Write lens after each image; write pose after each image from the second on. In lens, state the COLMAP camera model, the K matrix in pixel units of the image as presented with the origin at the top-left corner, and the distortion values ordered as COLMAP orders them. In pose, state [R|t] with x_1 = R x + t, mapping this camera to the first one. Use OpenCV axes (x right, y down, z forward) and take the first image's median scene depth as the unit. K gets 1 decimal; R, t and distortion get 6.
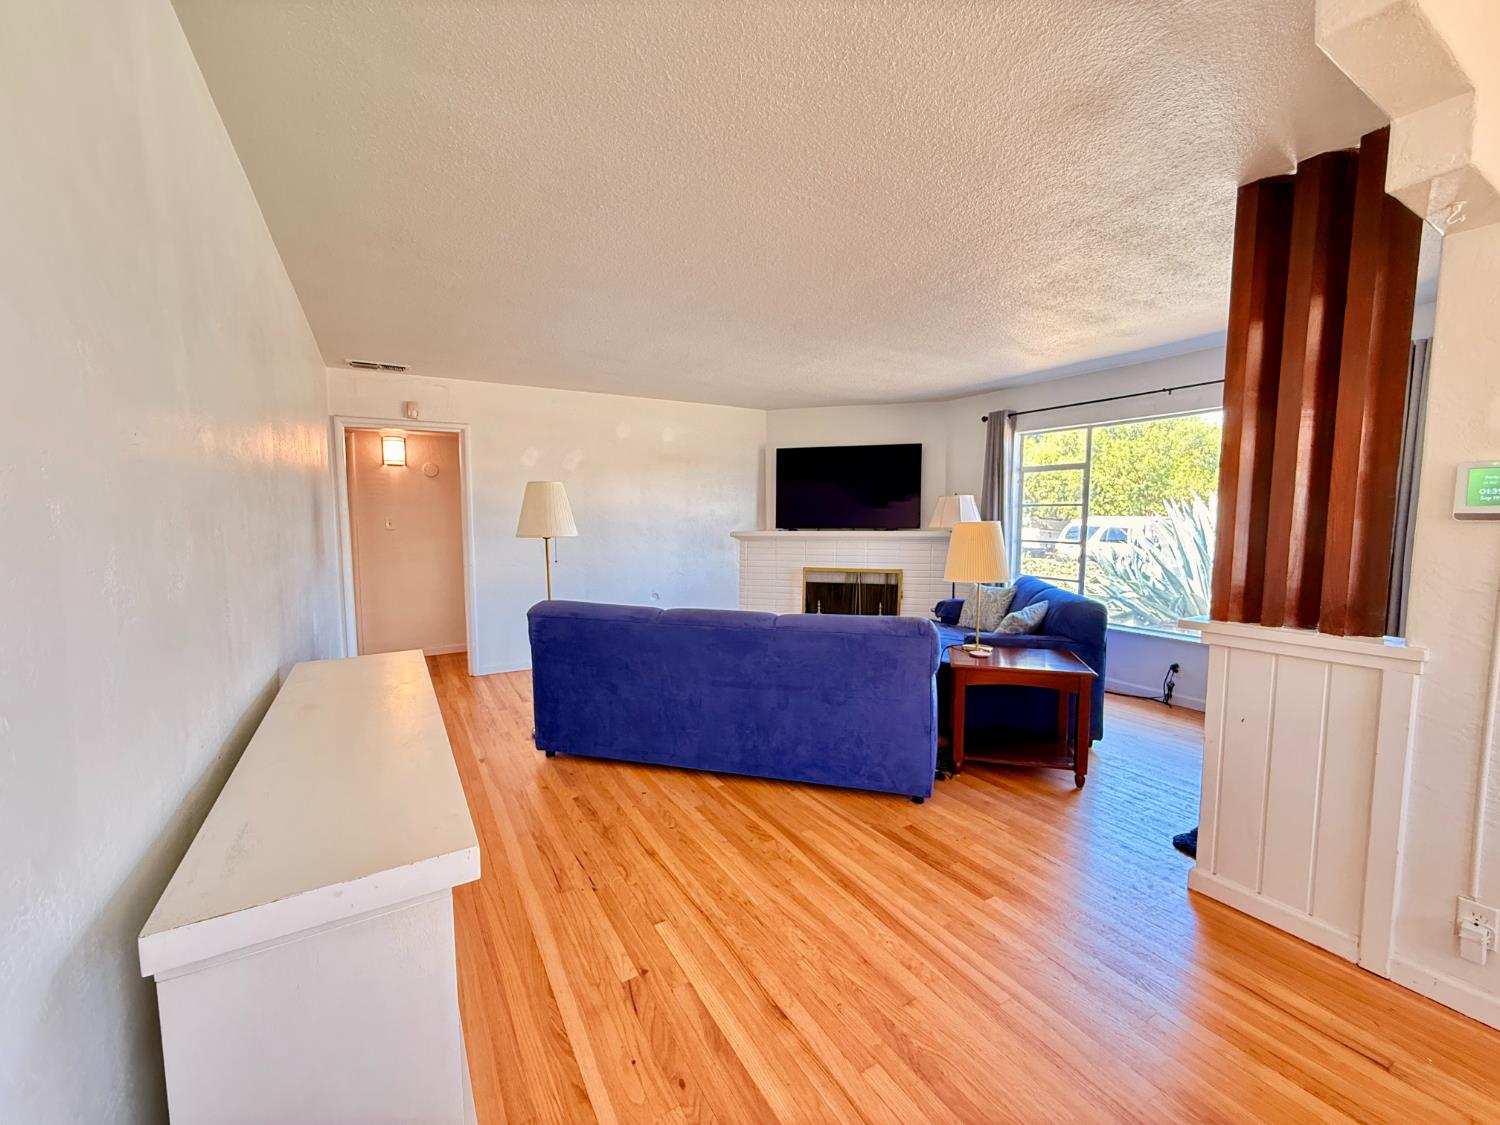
lens RADIAL K [[600.3, 0, 750.2], [0, 600.3, 563.6], [0, 0, 1]] dist [0.009191, -0.000060]
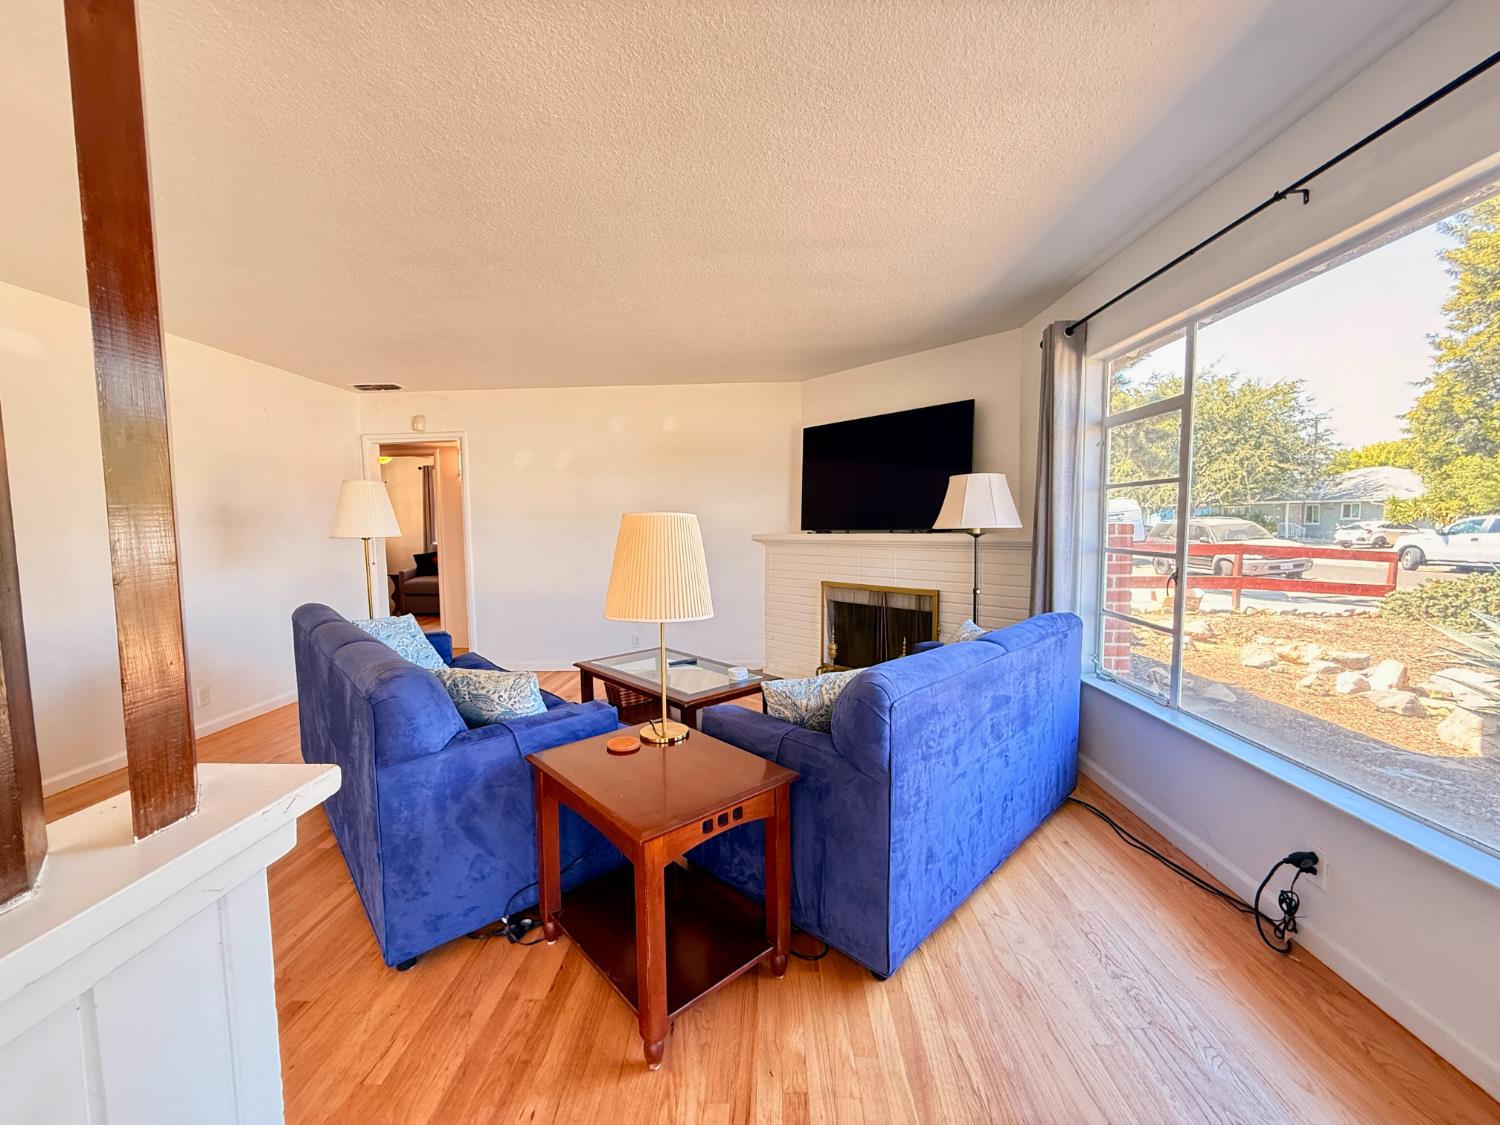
lens RADIAL K [[600.3, 0, 744.1], [0, 600.3, 561.3], [0, 0, 1]] dist [0.009191, -0.000060]
pose [[0.840764, 0.024133, -0.540864, 0.430387], [-0.031146, 0.999508, -0.003817, -0.013074], [0.540506, 0.020055, 0.841101, 0.315665]]
